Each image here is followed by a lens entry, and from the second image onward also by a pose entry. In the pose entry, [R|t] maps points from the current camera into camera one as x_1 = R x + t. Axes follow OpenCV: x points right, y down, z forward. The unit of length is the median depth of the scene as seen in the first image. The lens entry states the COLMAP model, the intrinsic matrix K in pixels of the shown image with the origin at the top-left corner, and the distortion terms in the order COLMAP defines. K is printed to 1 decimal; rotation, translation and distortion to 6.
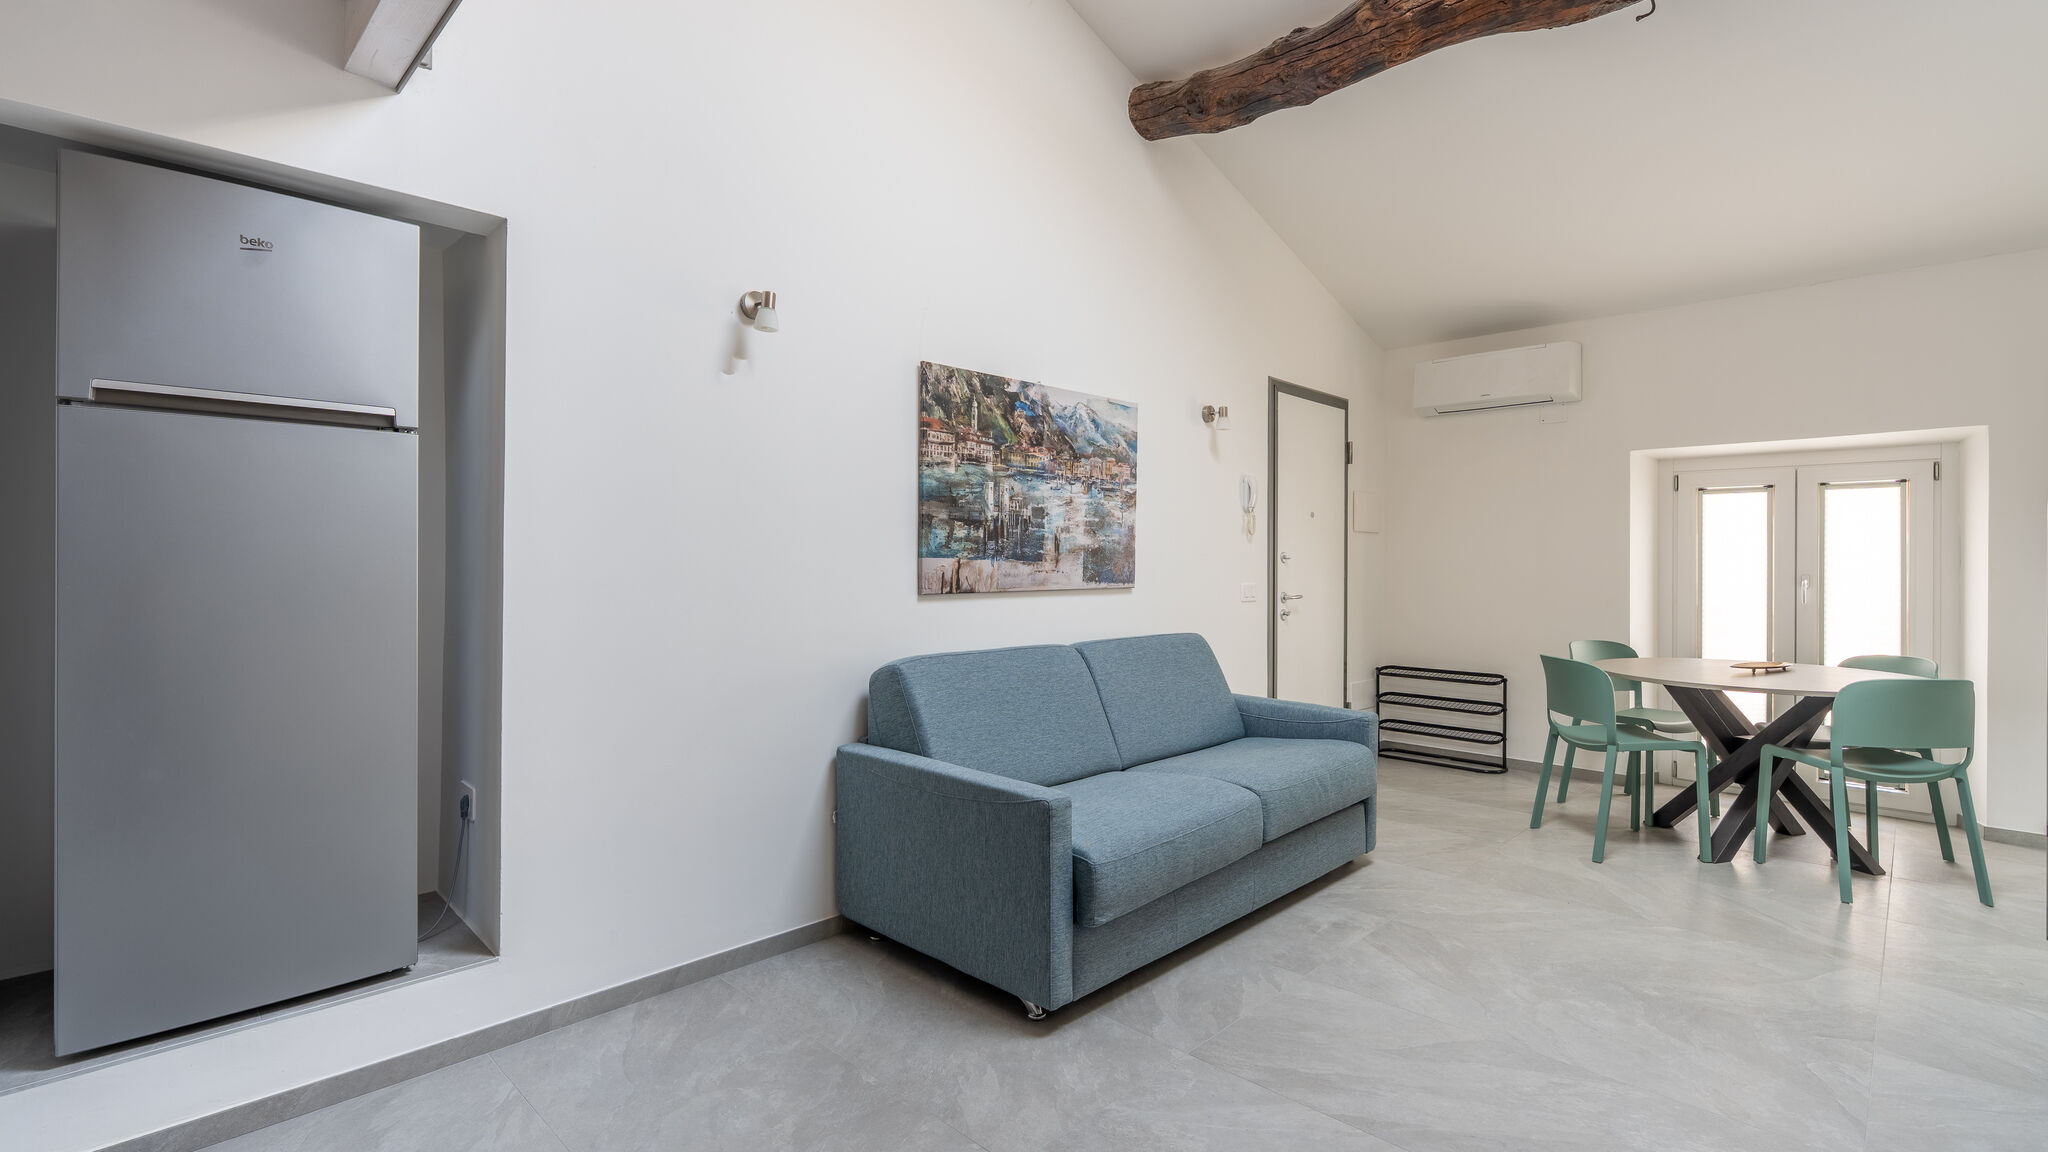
lens RADIAL K [[931.4, 0, 1015.8], [0, 931.4, 556.8], [0, 0, 1]] dist [0.000644, 0.000279]
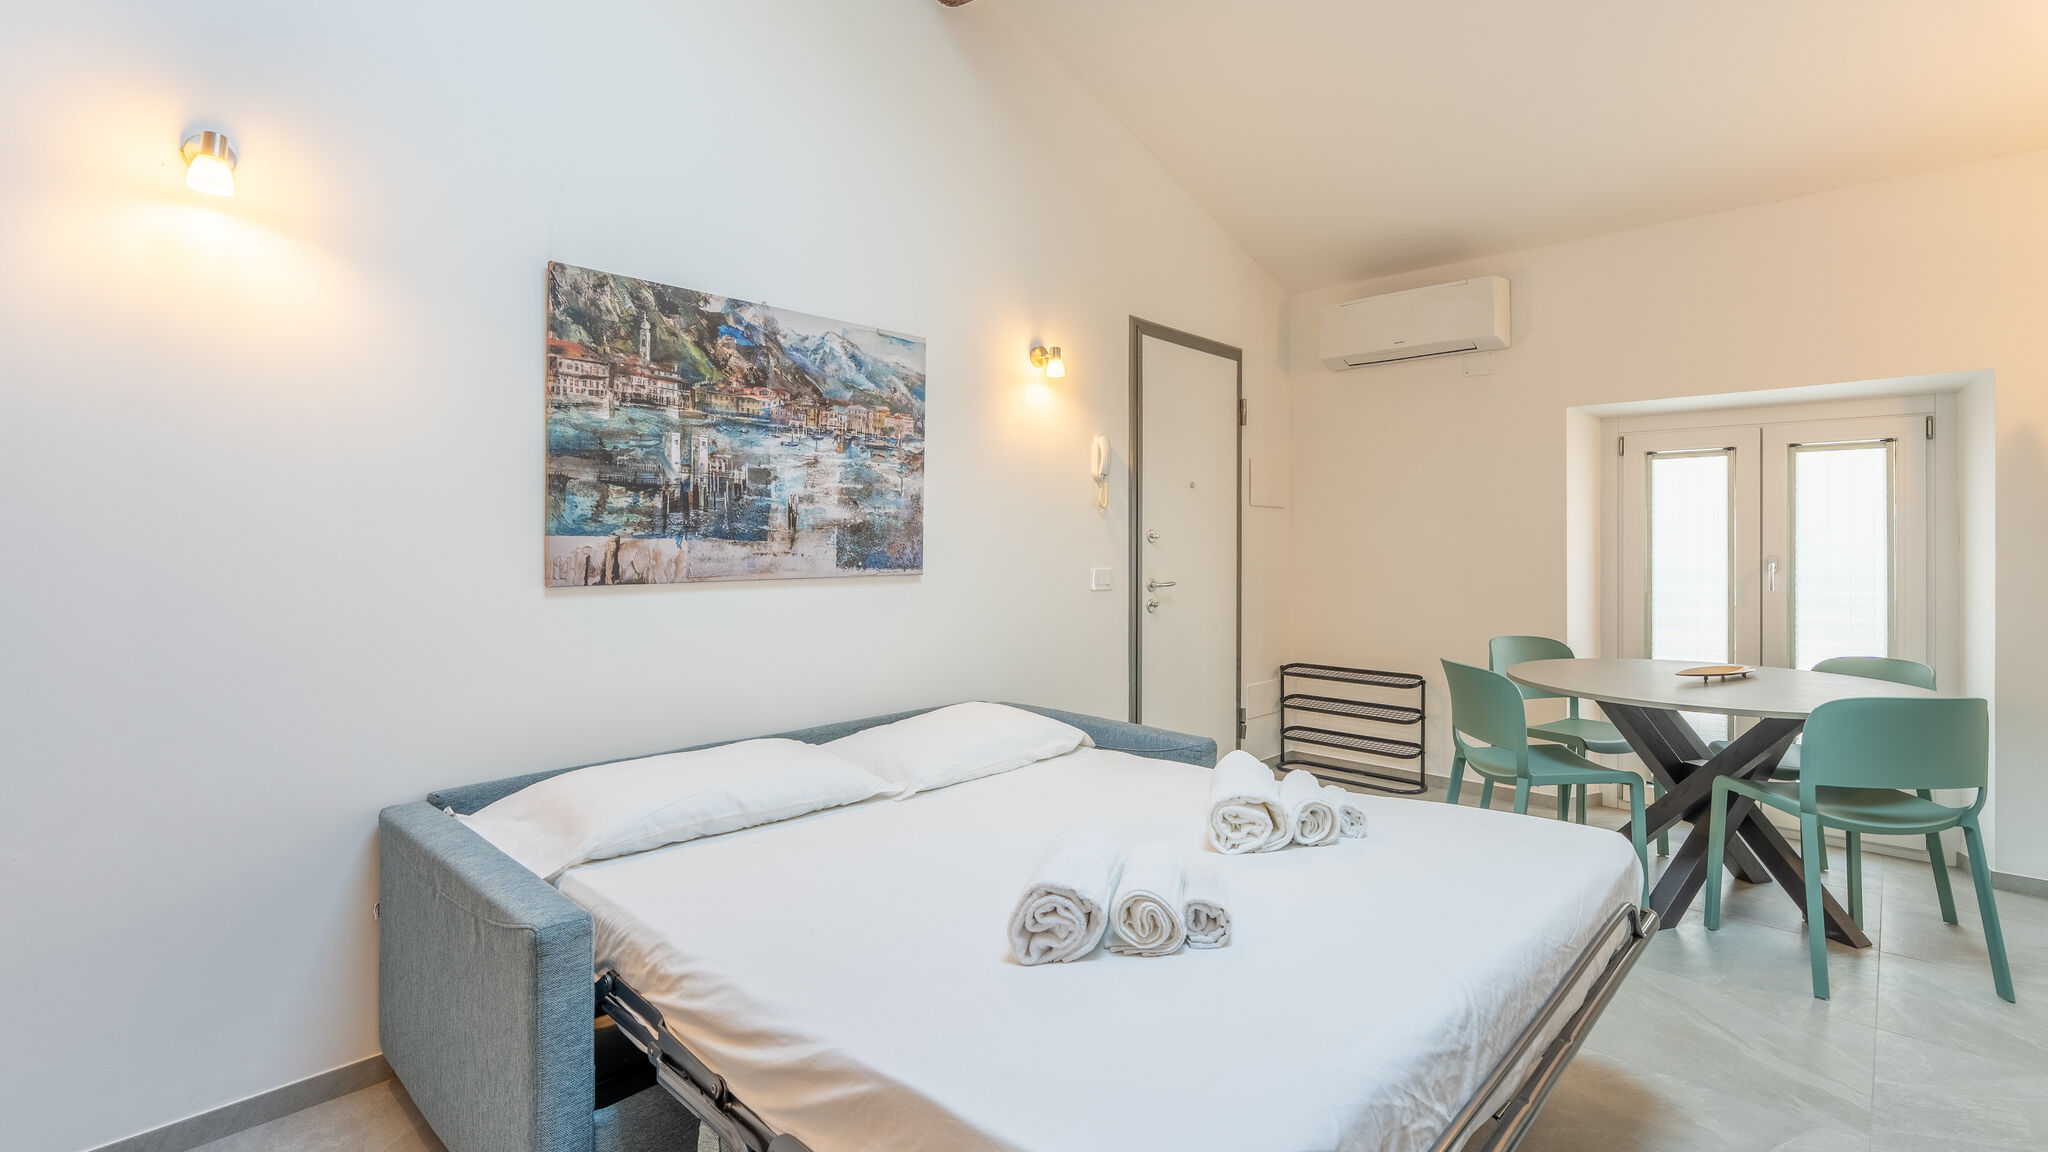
lens RADIAL K [[934.7, 0, 1025.8], [0, 934.7, 534.2], [0, 0, 1]] dist [-0.002114, 0.000728]
pose [[0.999825, -0.001378, 0.018671, 0.222735], [0.001457, 0.999990, -0.004198, 0.003222], [-0.018665, 0.004224, 0.999817, 0.243285]]
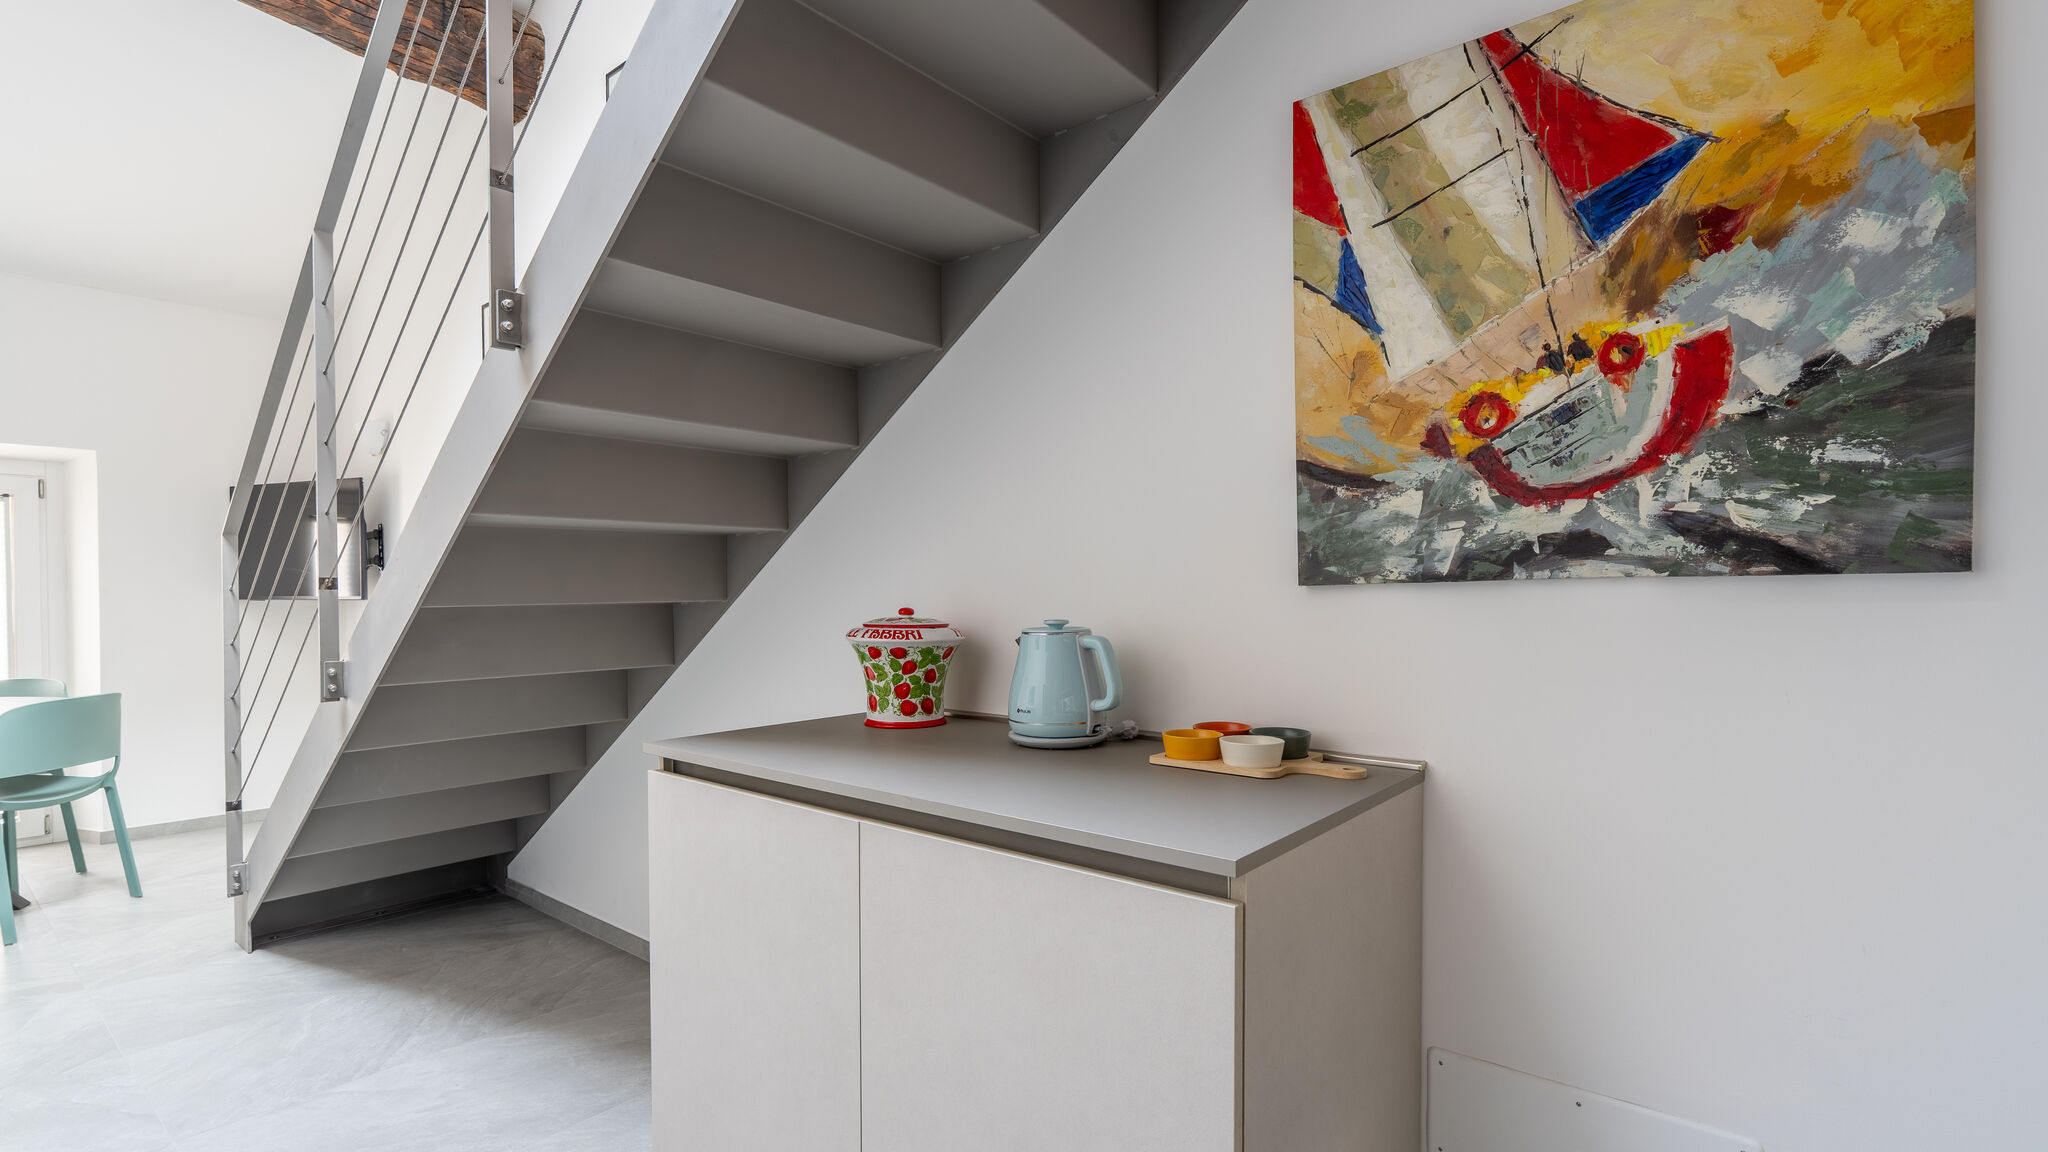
lens RADIAL K [[953.7, 0, 1017.9], [0, 953.7, 602.1], [0, 0, 1]] dist [-0.001754, 0.000891]
pose [[-0.085745, -0.020523, 0.996106, -0.128740], [-0.005860, 0.999781, 0.020094, 0.001493], [-0.996300, -0.004114, -0.085847, 0.067607]]
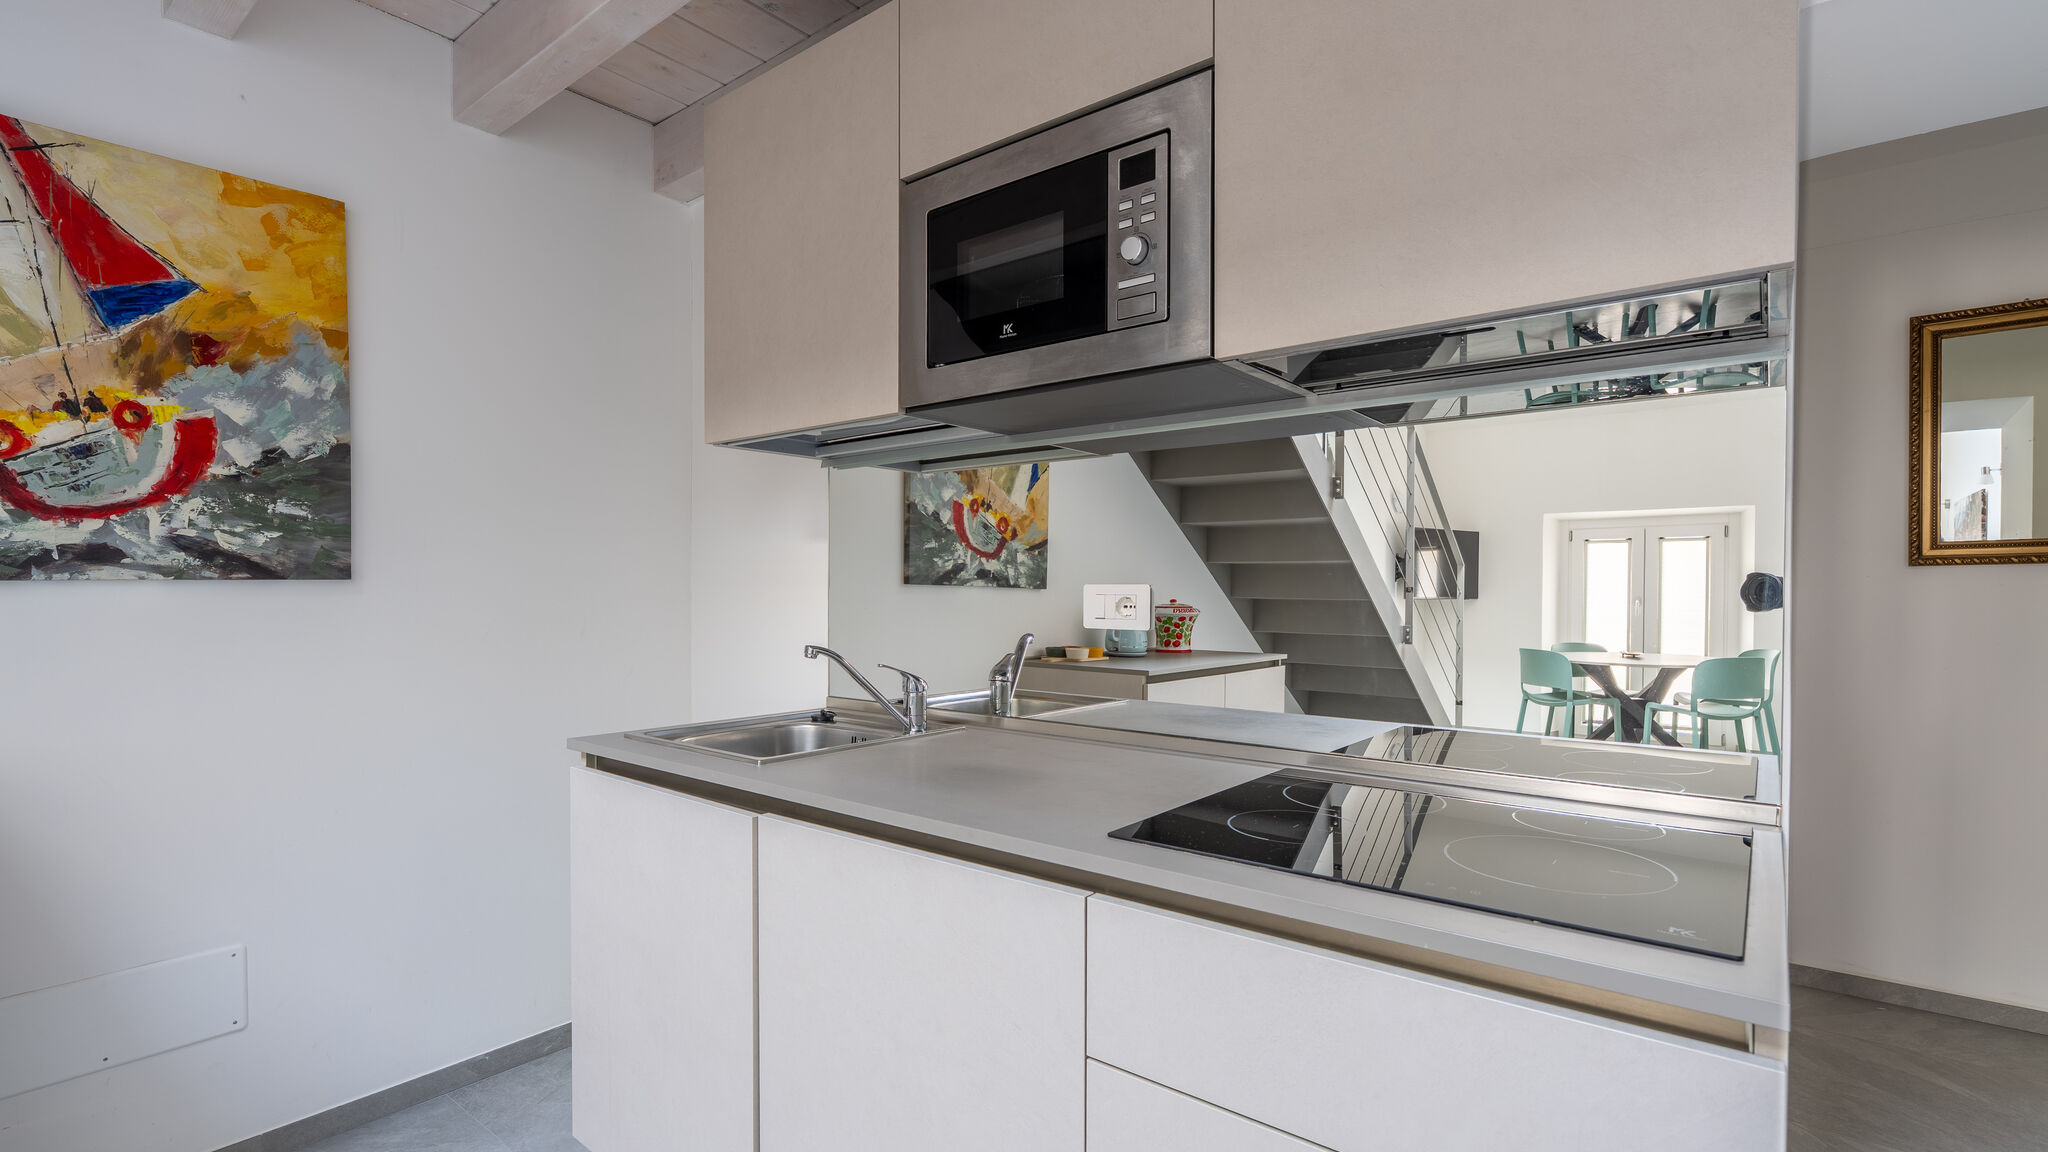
lens RADIAL K [[923.2, 0, 1017.7], [0, 923.2, 604.8], [0, 0, 1]] dist [-0.003313, -0.000288]
pose [[-0.994181, -0.004874, -0.107615, -0.190378], [-0.005709, 0.999956, 0.007450, 0.004835], [0.107574, 0.008022, -0.994165, 0.328973]]
